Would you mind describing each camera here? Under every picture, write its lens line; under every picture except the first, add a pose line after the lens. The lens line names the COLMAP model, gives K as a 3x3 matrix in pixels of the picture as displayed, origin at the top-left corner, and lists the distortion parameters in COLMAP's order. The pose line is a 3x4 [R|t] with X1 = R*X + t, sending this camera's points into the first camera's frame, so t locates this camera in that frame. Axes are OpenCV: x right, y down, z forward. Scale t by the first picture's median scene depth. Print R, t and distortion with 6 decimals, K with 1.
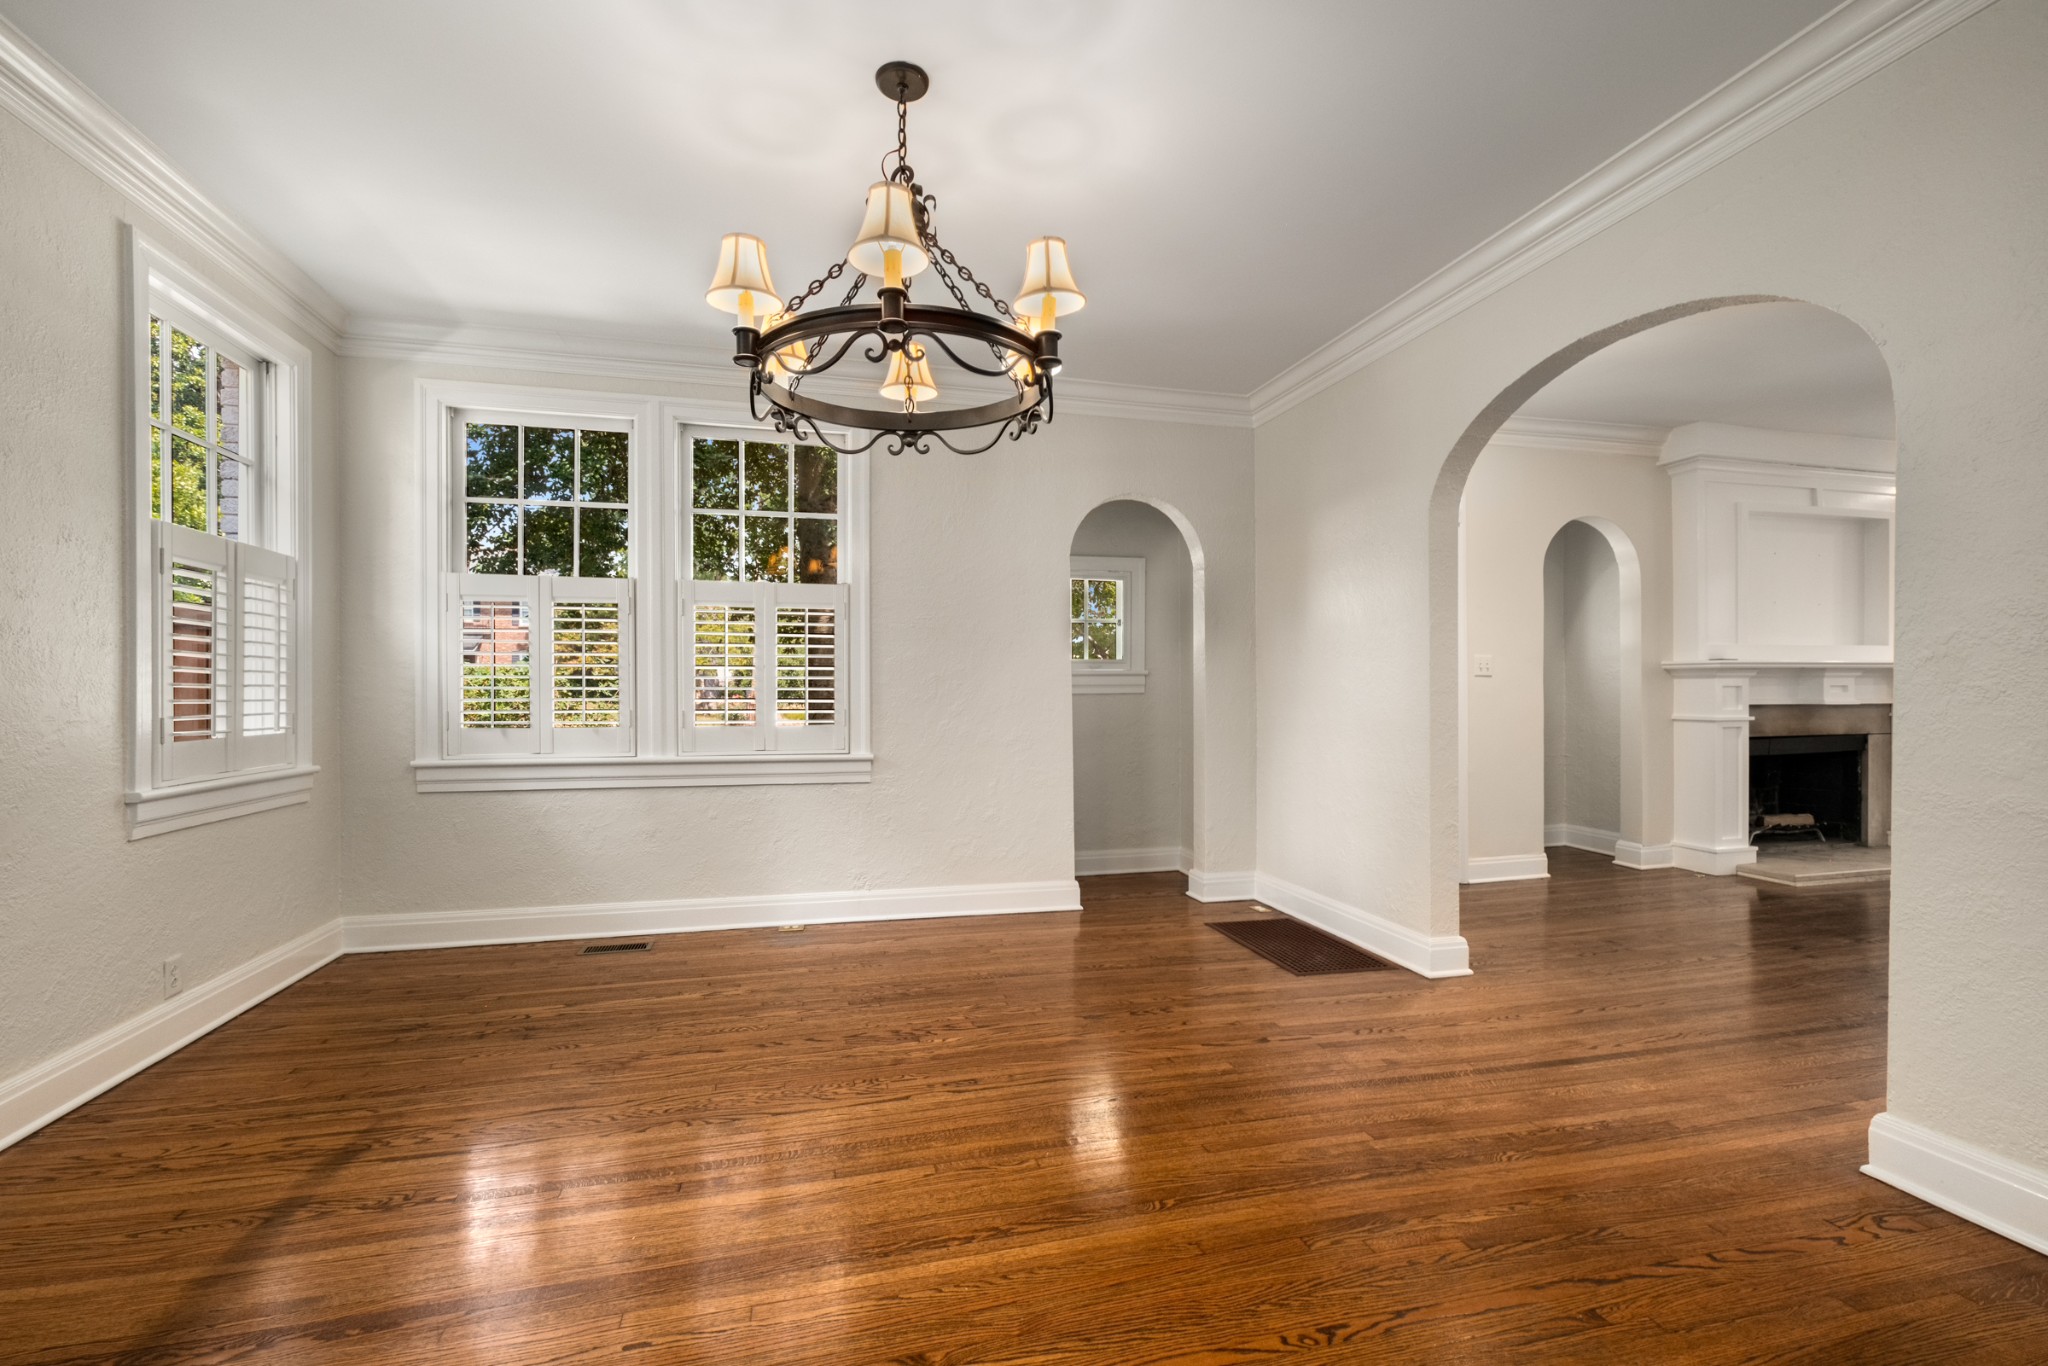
lens RADIAL K [[883.7, 0, 1017.8], [0, 883.7, 685.8], [0, 0, 1]] dist [-0.011682, 0.000006]
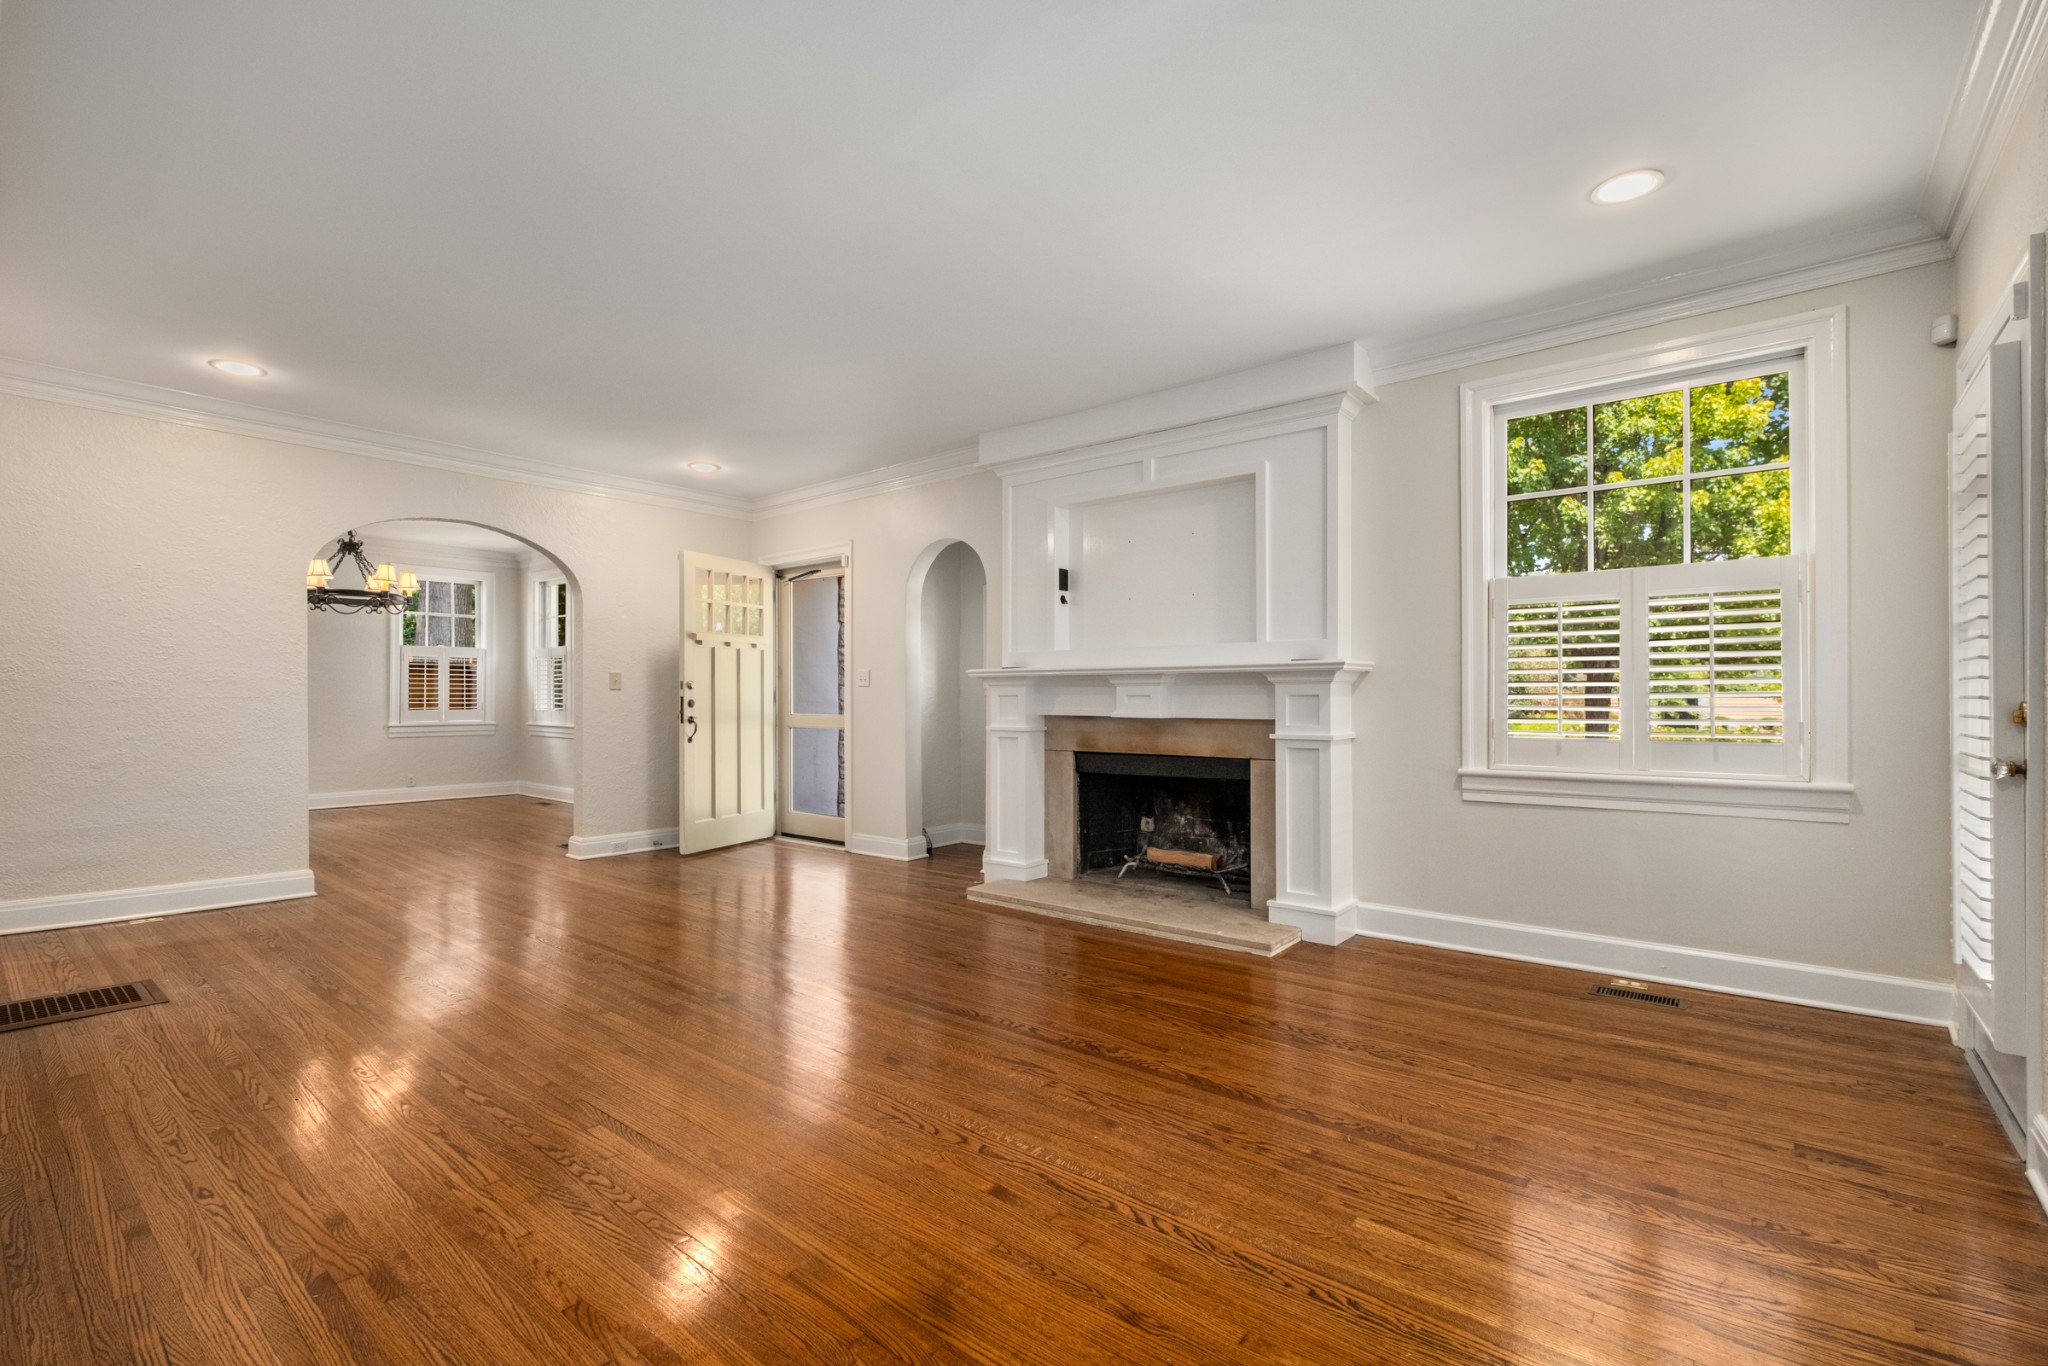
lens RADIAL K [[883.7, 0, 1005.6], [0, 883.7, 688.3], [0, 0, 1]] dist [-0.011682, 0.000006]
pose [[0.615318, -0.000216, -0.788279, 1.518602], [-0.001043, 0.999999, -0.001088, -0.005796], [0.788278, 0.001491, 0.615317, 0.377677]]
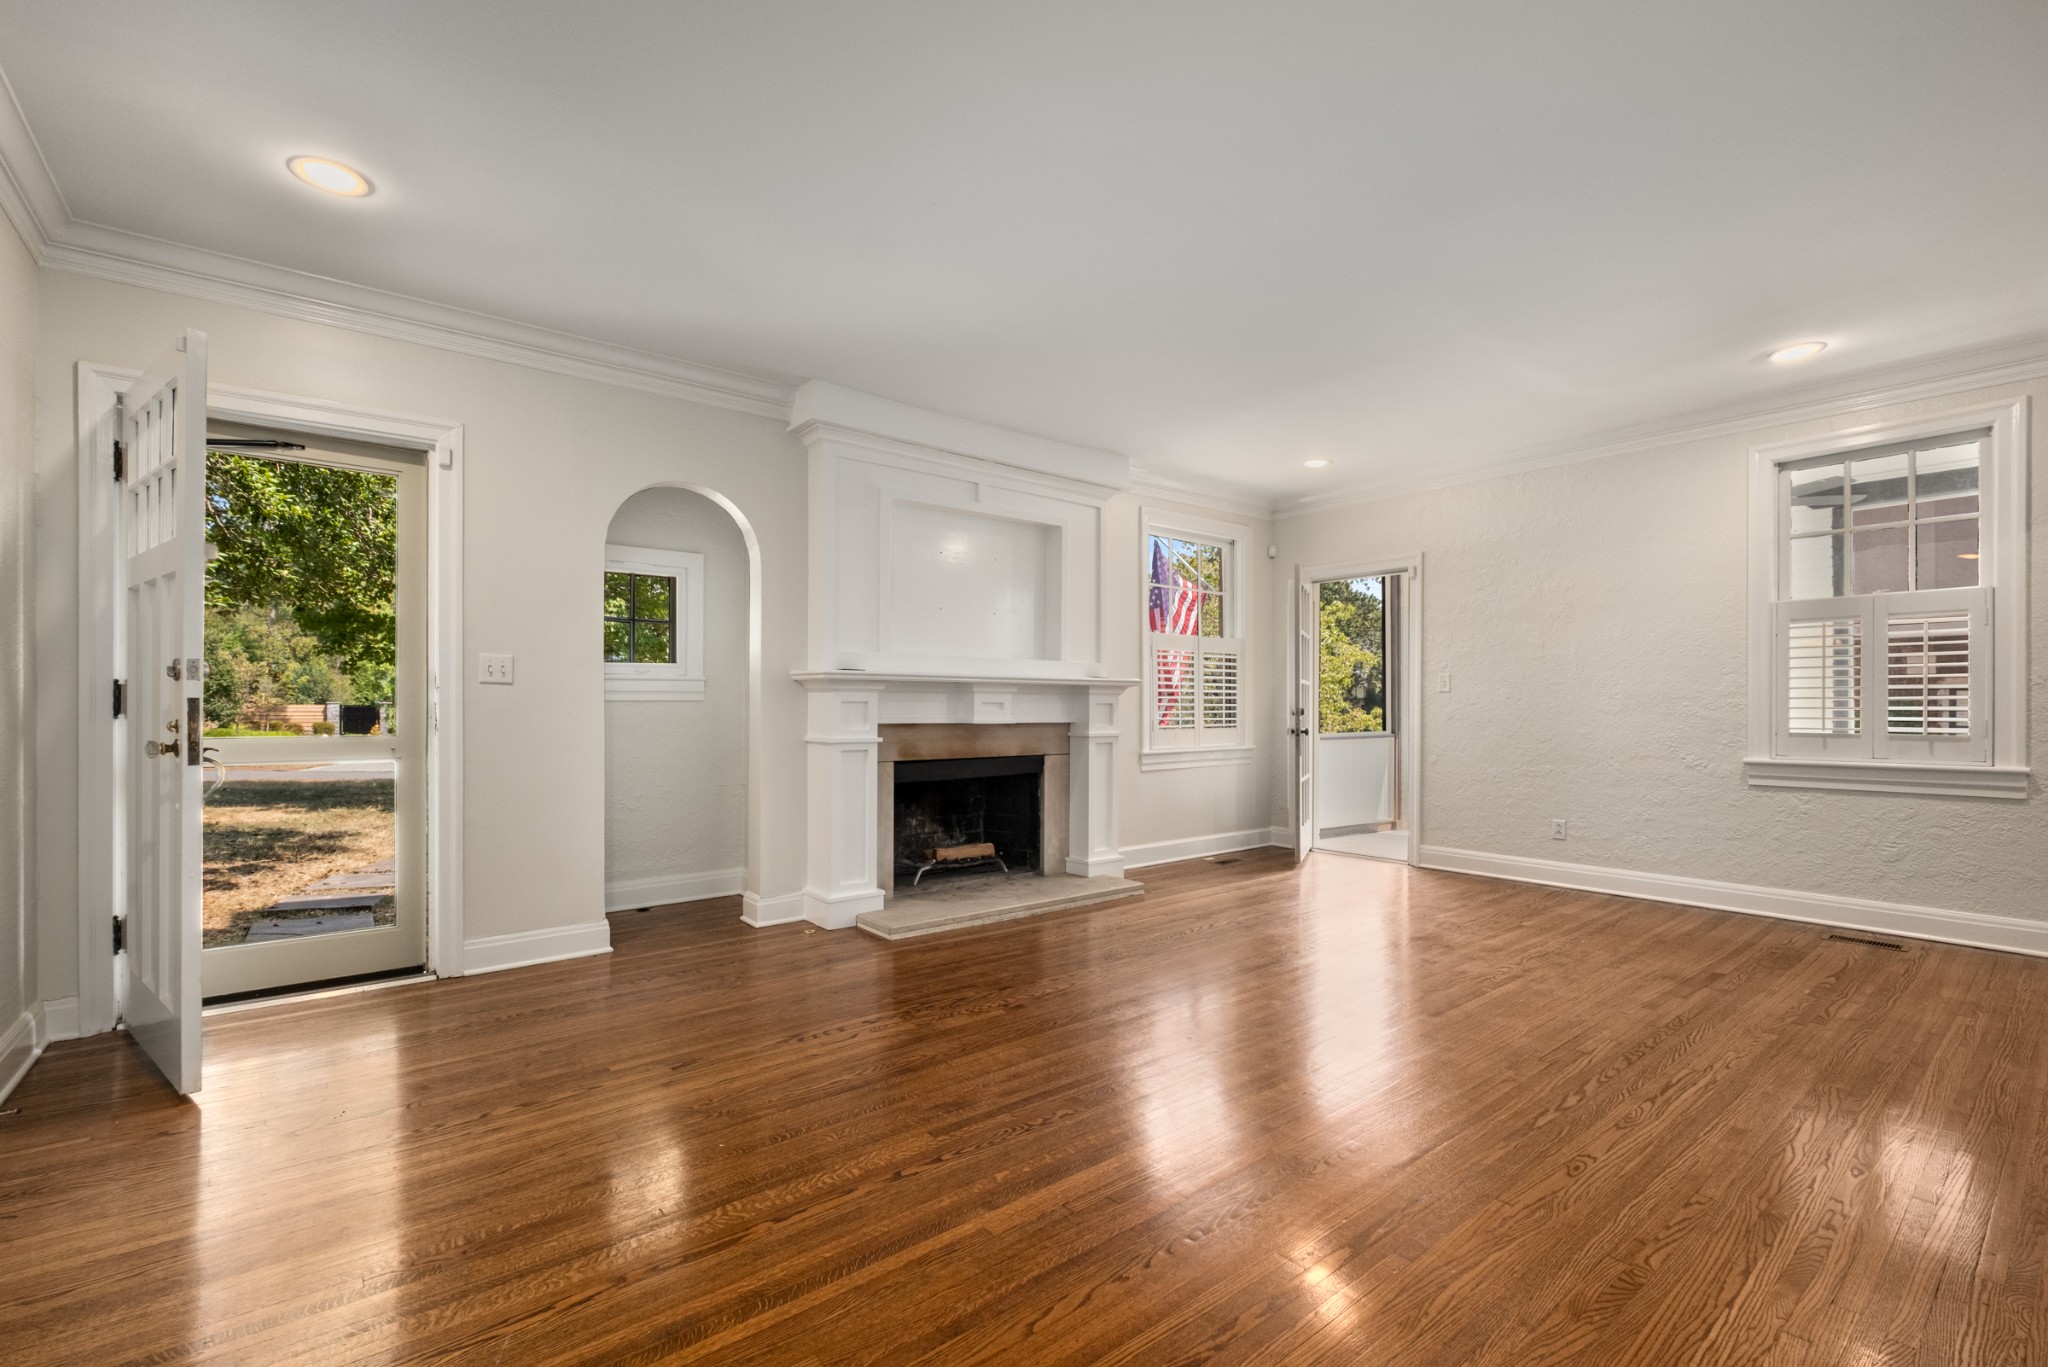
lens RADIAL K [[883.7, 0, 1027.5], [0, 883.7, 698.7], [0, 0, 1]] dist [-0.011682, 0.000006]
pose [[0.903346, 0.013093, 0.428712, 0.576512], [-0.011392, 0.999914, -0.006534, 0.001233], [-0.428761, 0.001018, 0.903418, 0.158546]]
